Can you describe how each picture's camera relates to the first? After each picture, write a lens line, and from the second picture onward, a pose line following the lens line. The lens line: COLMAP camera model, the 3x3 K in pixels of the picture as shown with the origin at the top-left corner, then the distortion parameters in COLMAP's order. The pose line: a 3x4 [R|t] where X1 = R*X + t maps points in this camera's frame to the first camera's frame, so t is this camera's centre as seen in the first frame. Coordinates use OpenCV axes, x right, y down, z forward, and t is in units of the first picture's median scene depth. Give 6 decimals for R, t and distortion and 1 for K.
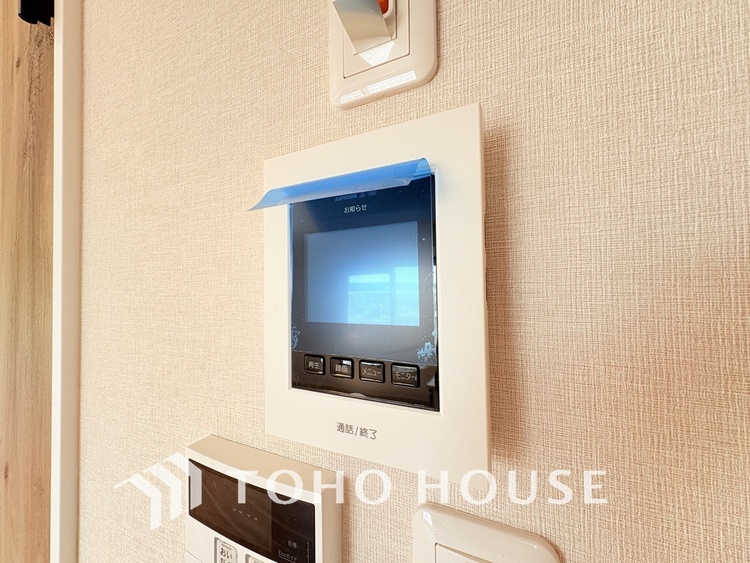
lens RADIAL K [[282.3, 0, 375.0], [0, 282.3, 281.5], [0, 0, 1]] dist [0.000653, 0.000046]
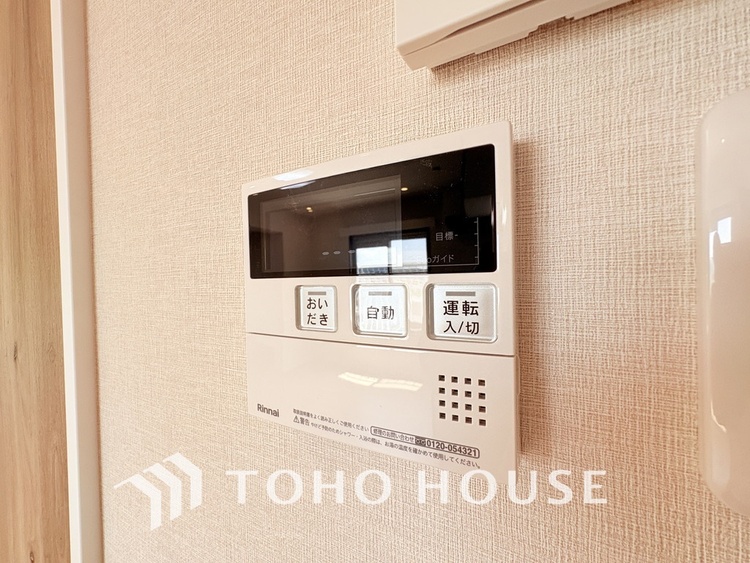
lens RADIAL K [[305.0, 0, 370.5], [0, 305.0, 282.7], [0, 0, 1]] dist [0.000406, -0.000126]
pose [[0.998399, -0.002458, -0.056502, -0.181955], [0.004710, 0.999198, 0.039756, 0.454907], [0.056359, -0.039958, 0.997611, 0.151832]]
